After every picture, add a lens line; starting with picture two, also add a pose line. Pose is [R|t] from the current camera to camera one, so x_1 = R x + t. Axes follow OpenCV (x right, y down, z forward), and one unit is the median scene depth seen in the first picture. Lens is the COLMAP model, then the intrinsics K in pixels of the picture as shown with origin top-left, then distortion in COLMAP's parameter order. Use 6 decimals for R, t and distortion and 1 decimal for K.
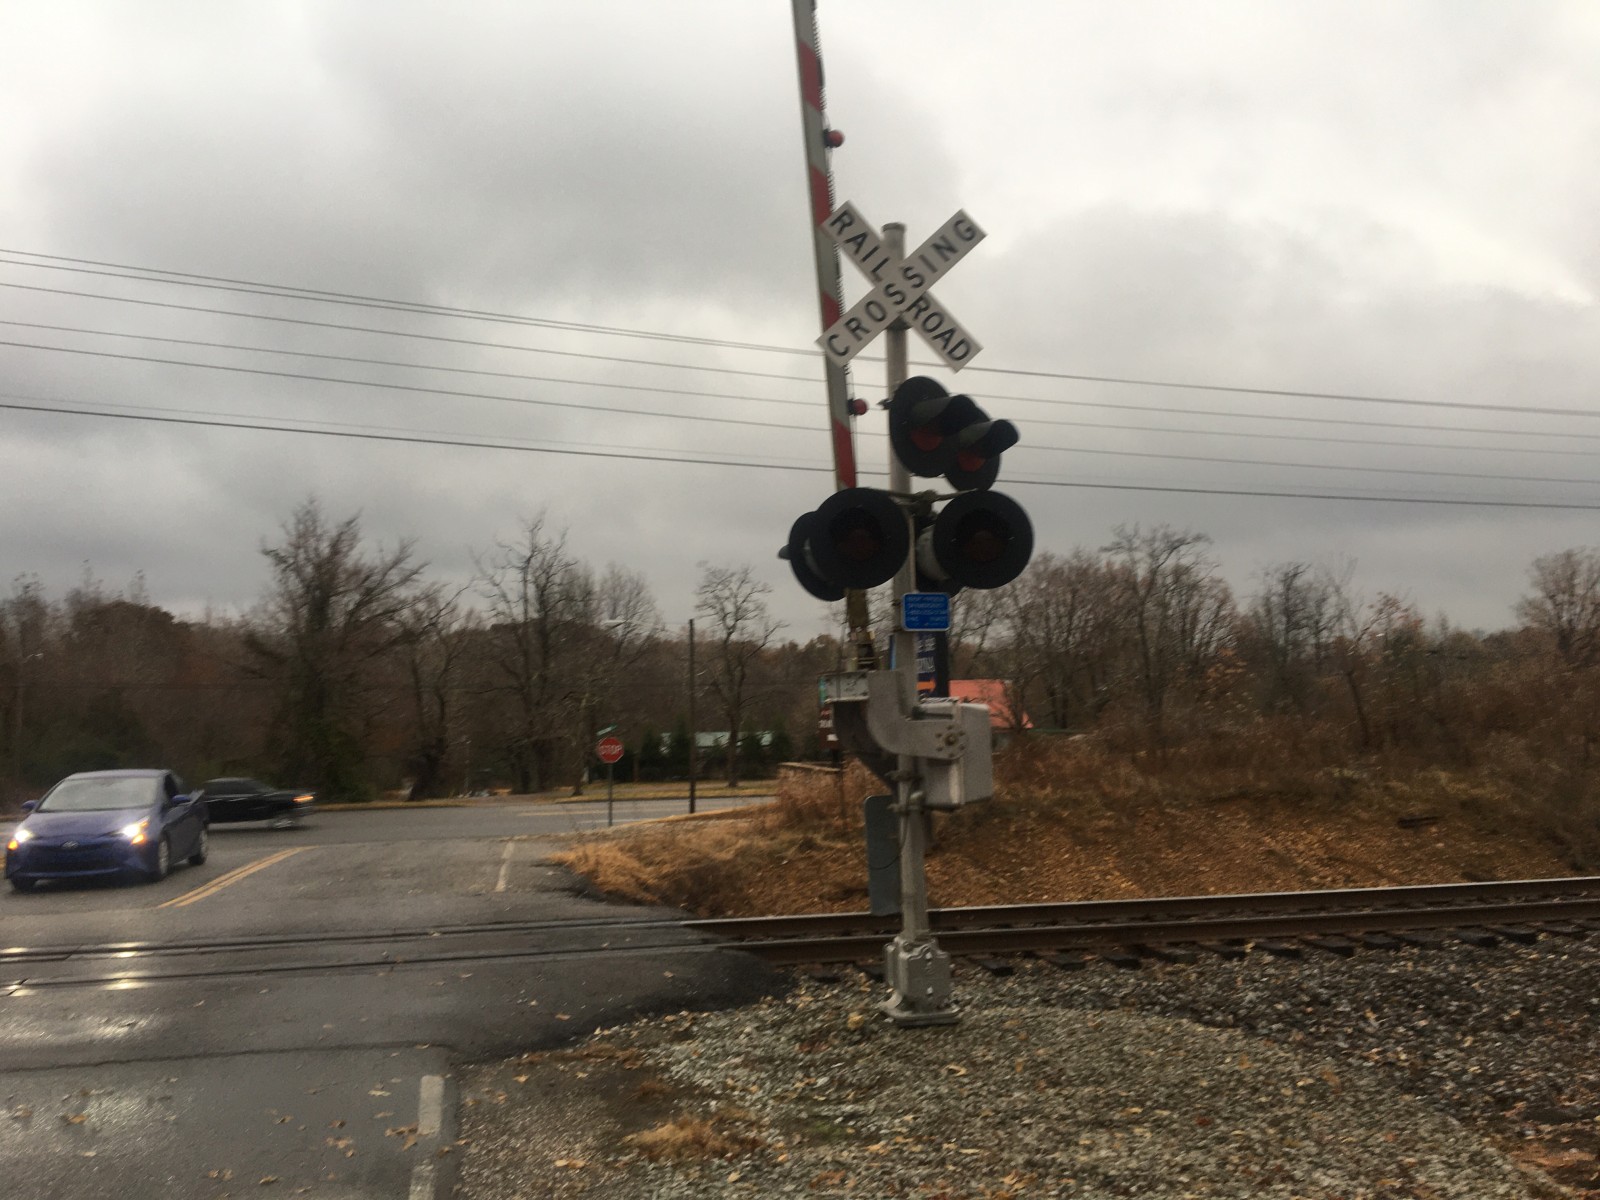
lens RADIAL K [[1347.9, 0, 800.1], [0, 1347.9, 608.9], [0, 0, 1]] dist [0.109590, -0.173596]
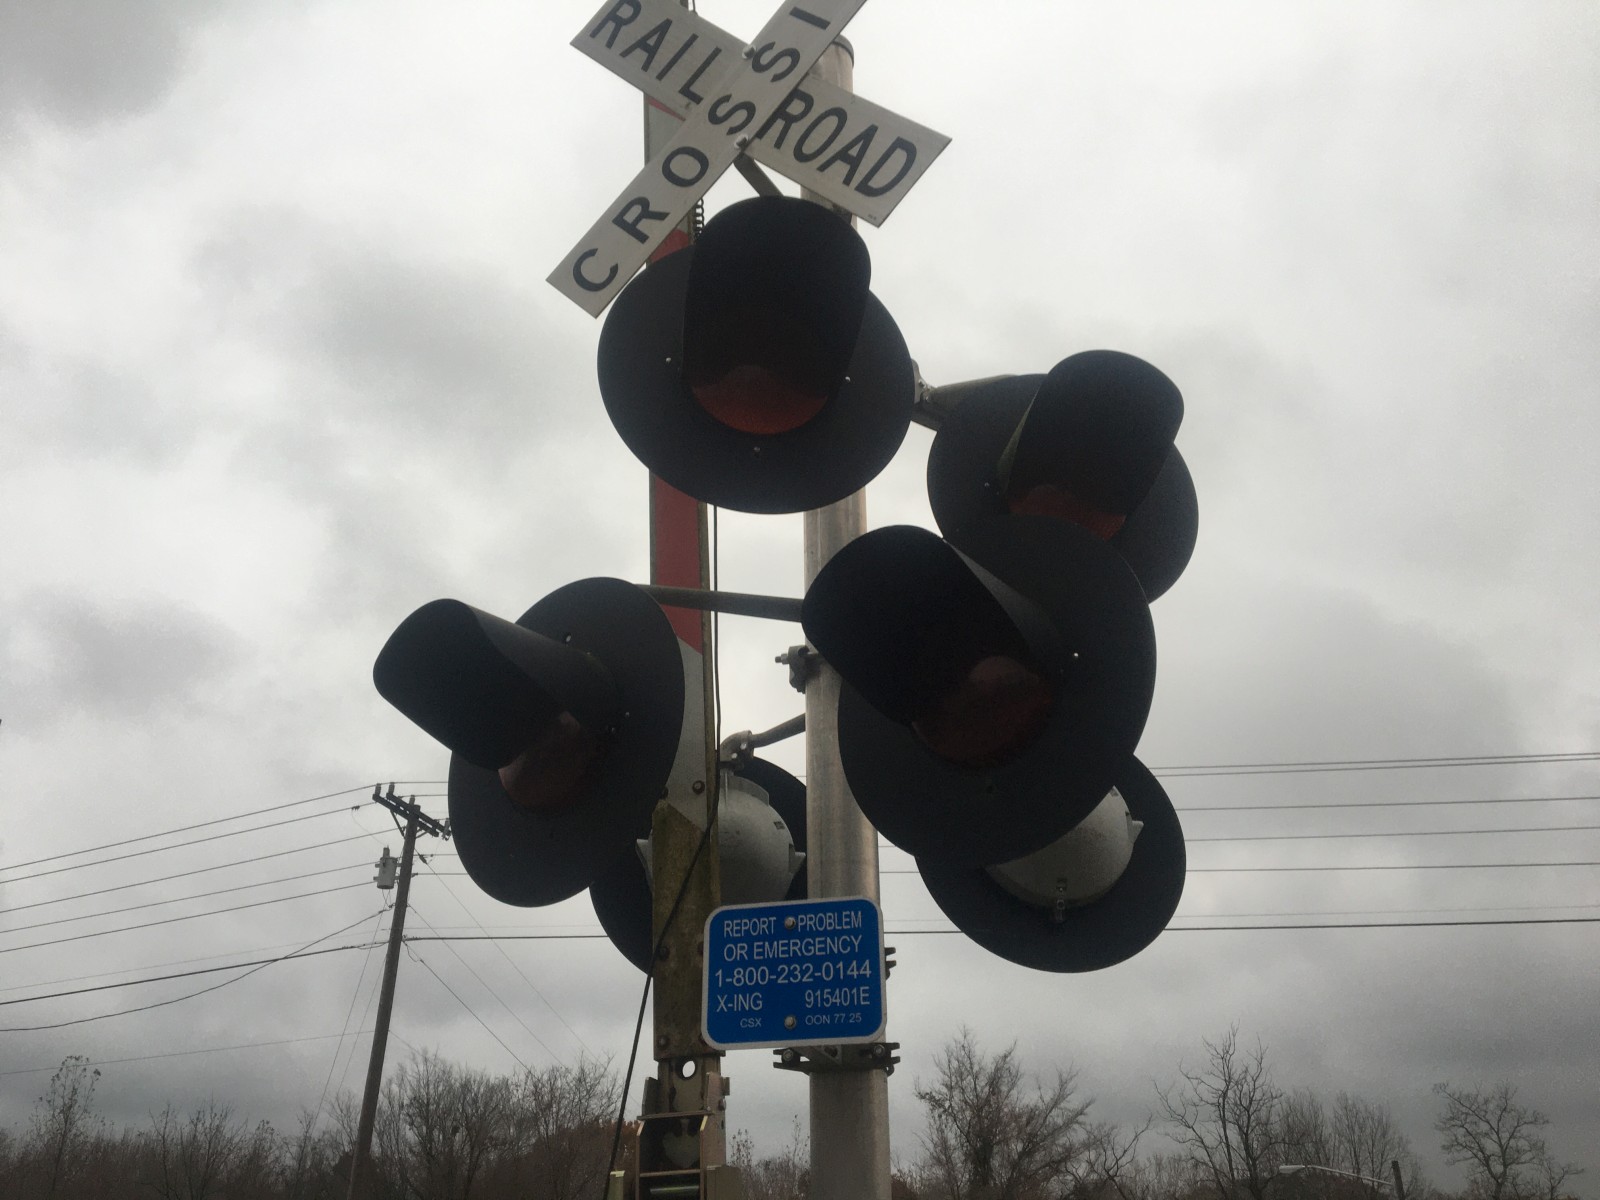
lens RADIAL K [[1347.9, 0, 800.1], [0, 1347.9, 608.9], [0, 0, 1]] dist [0.109590, -0.173596]
pose [[0.864175, -0.209407, -0.457549, 0.101875], [0.021909, 0.924089, -0.381550, 0.016749], [0.502715, 0.319701, 0.803162, 0.333158]]
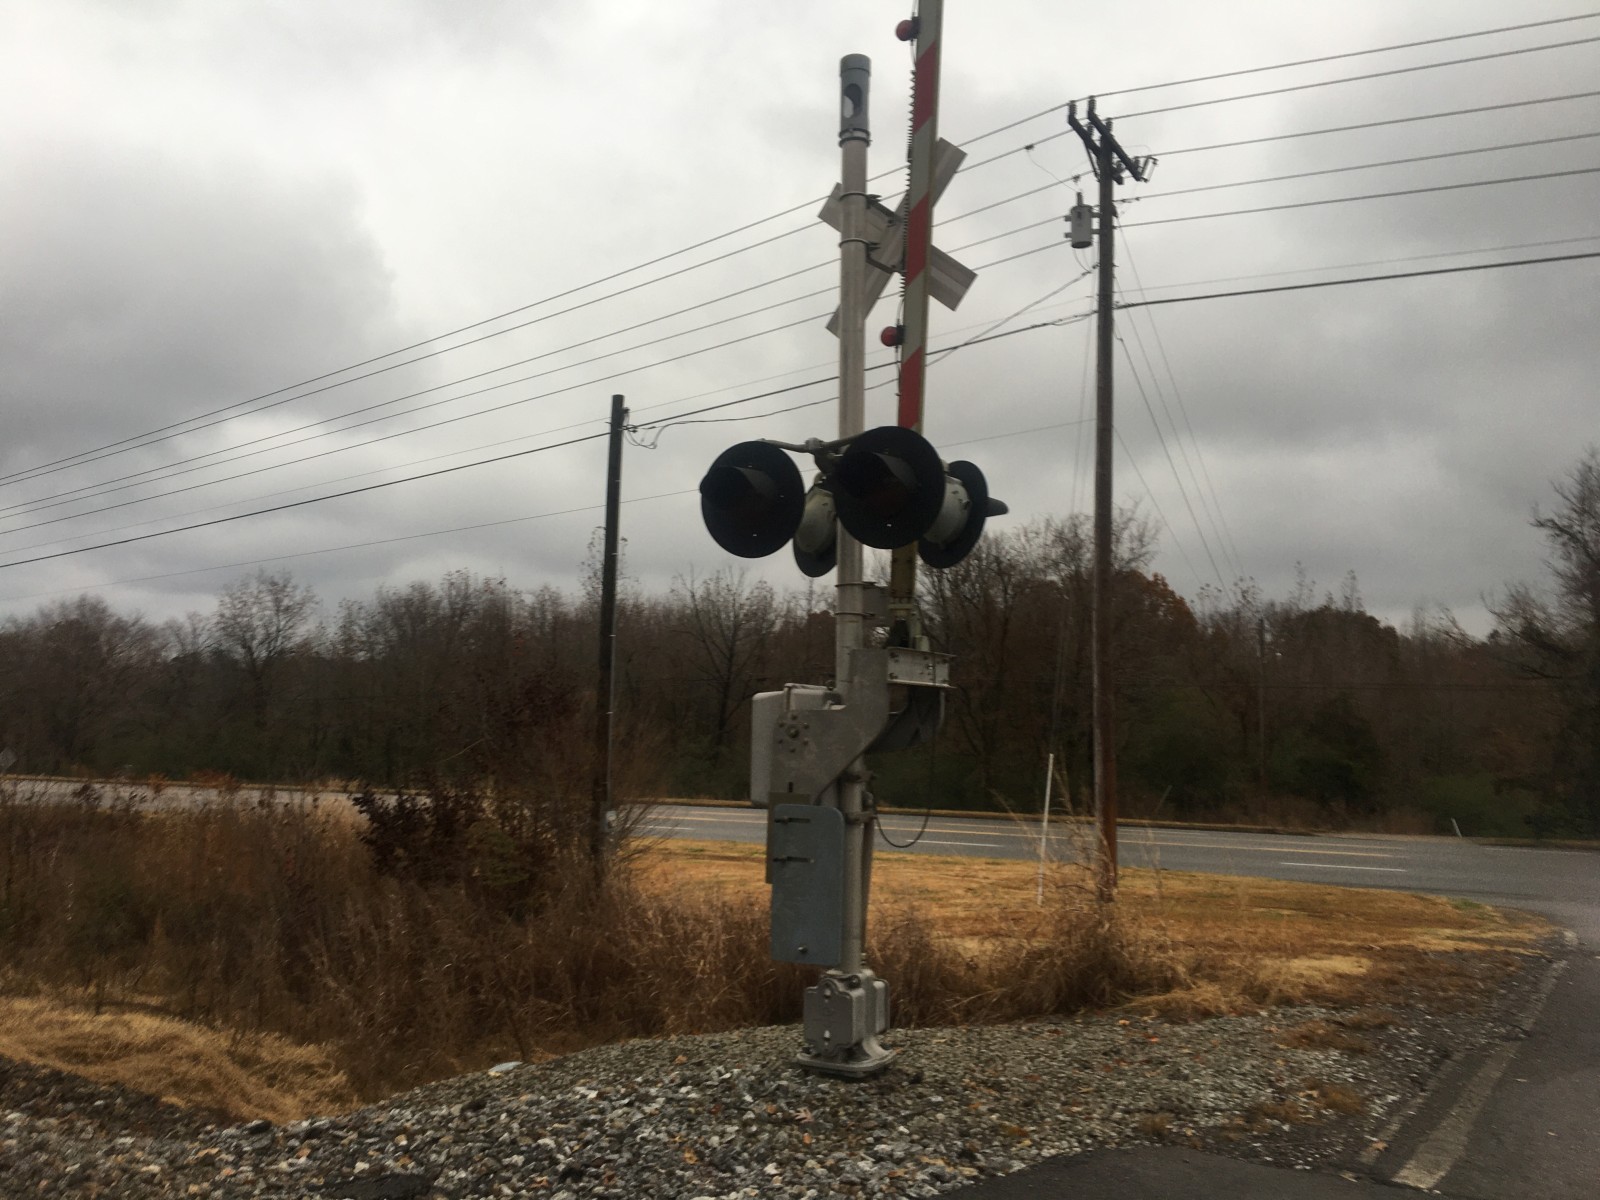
lens RADIAL K [[1320.1, 0, 742.5], [0, 1320.1, 642.8], [0, 0, 1]] dist [-0.007268, -0.007844]
pose [[0.659878, -0.023378, -0.751009, -0.392226], [0.032469, 0.999469, -0.002583, 0.051714], [0.750670, -0.022680, 0.660287, 0.433241]]
